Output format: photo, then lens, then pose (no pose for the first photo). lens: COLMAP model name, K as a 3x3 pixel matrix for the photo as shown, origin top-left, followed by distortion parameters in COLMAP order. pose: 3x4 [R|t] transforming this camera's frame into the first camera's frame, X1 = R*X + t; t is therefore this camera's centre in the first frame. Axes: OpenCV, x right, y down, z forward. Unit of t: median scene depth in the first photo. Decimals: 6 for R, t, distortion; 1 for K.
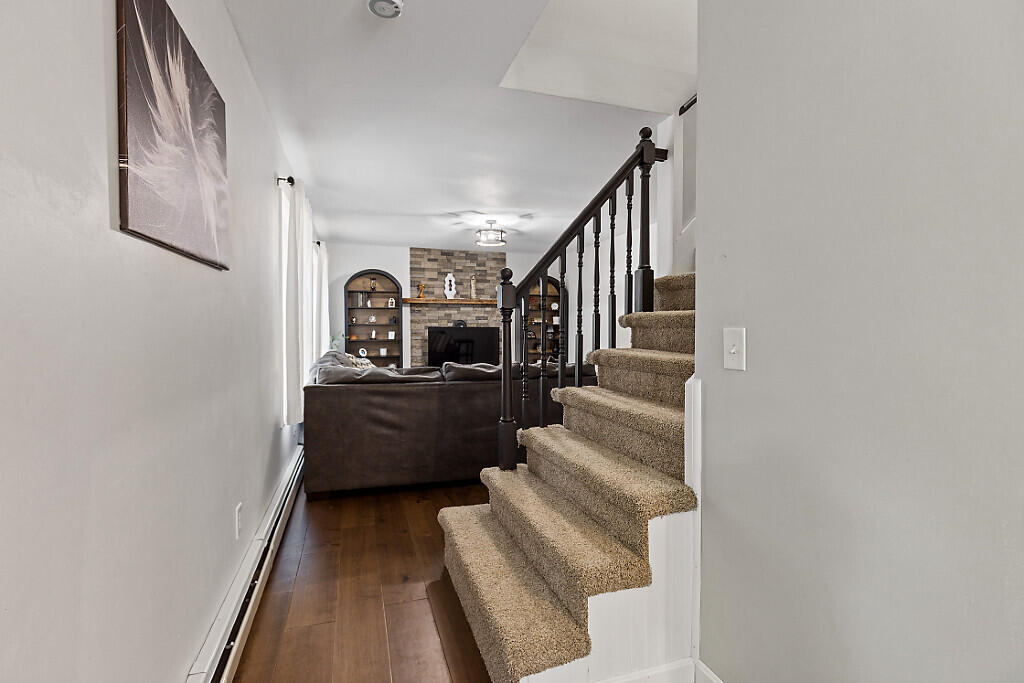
lens RADIAL K [[472.7, 0, 508.8], [0, 472.7, 329.3], [0, 0, 1]] dist [-0.000648, -0.000250]
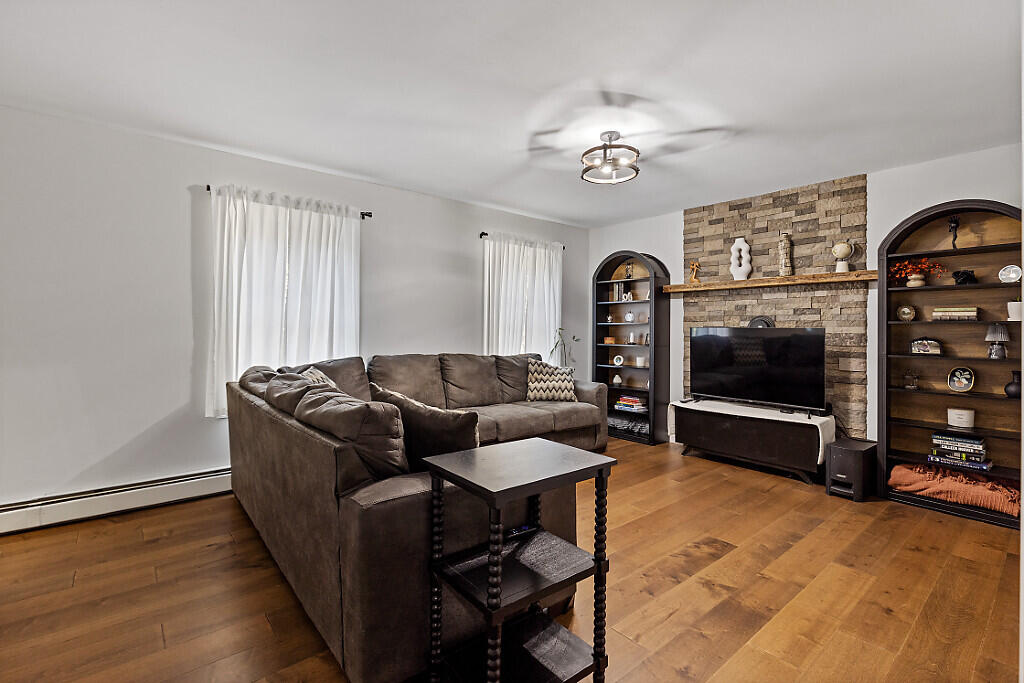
lens RADIAL K [[472.7, 0, 508.8], [0, 472.7, 329.3], [0, 0, 1]] dist [-0.000648, -0.000250]
pose [[0.368246, 0.004071, -0.929720, 0.323434], [-0.004240, 0.999987, 0.002699, -0.003405], [0.929719, 0.002948, 0.368258, 0.510142]]
